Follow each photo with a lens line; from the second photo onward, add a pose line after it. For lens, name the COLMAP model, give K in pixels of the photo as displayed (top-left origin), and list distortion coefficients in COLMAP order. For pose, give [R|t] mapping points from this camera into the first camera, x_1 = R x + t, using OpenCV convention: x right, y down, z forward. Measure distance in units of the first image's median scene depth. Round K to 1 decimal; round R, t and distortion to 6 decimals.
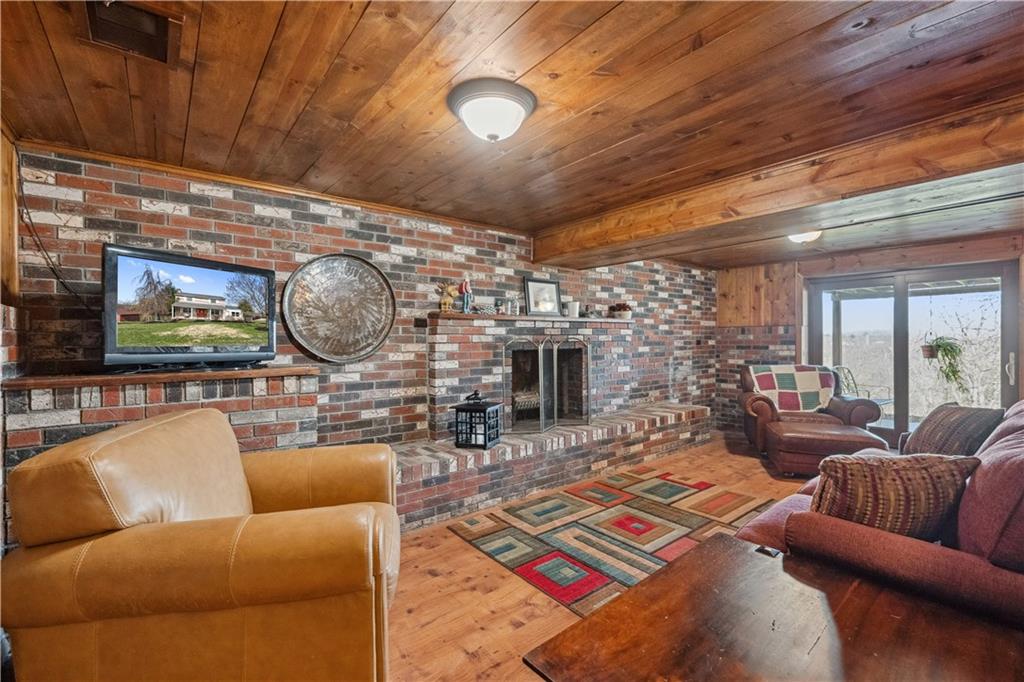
lens RADIAL K [[440.6, 0, 511.8], [0, 440.6, 340.0], [0, 0, 1]] dist [-0.000461, -0.000856]
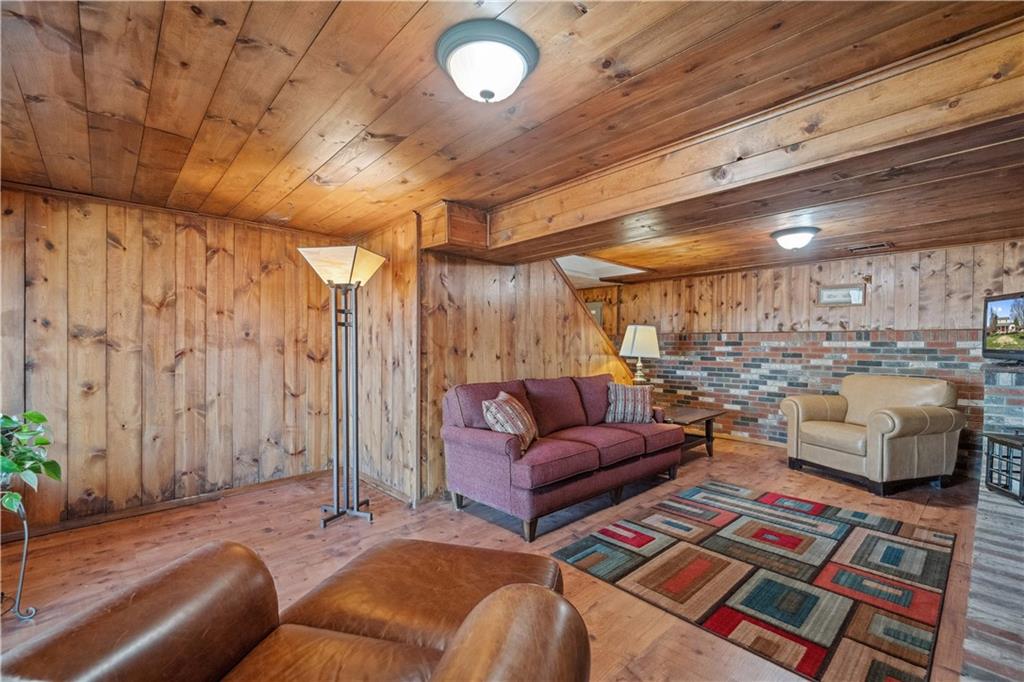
lens RADIAL K [[440.6, 0, 514.9], [0, 440.6, 348.9], [0, 0, 1]] dist [-0.000461, -0.000856]
pose [[-0.997185, 0.000275, -0.074974, 0.695971], [-0.000256, 0.999975, 0.007068, 0.000429], [0.074974, 0.007067, -0.997160, 1.451954]]
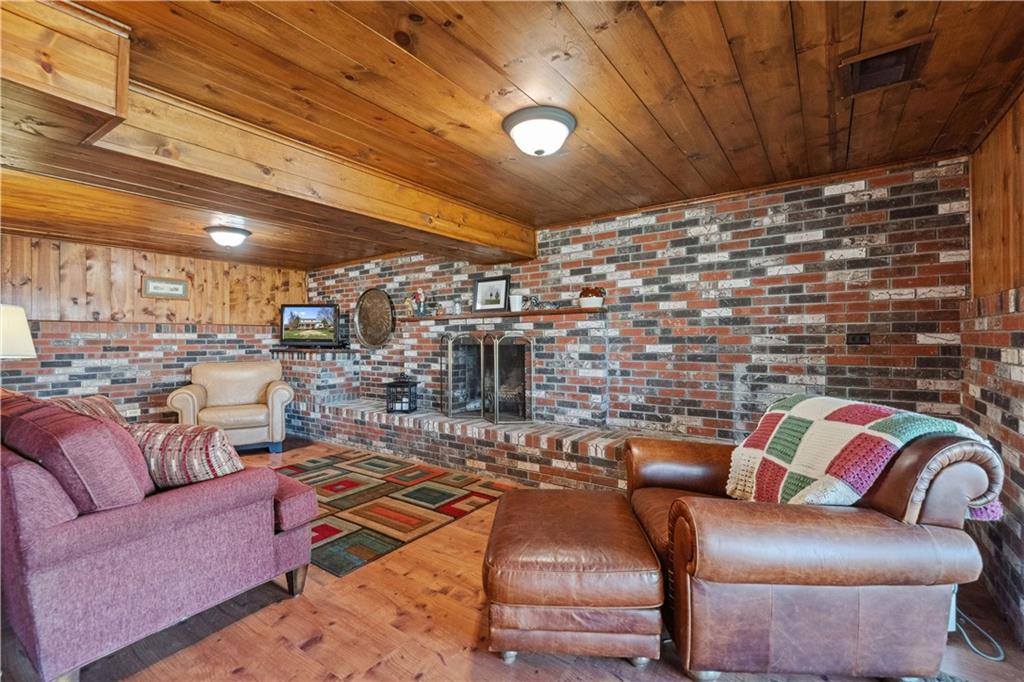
lens RADIAL K [[440.6, 0, 517.2], [0, 440.6, 334.0], [0, 0, 1]] dist [-0.000461, -0.000856]
pose [[0.286002, -0.005192, -0.958215, 1.219562], [0.006149, 0.999975, -0.003584, 0.000230], [0.958209, -0.004867, 0.286026, 0.850717]]
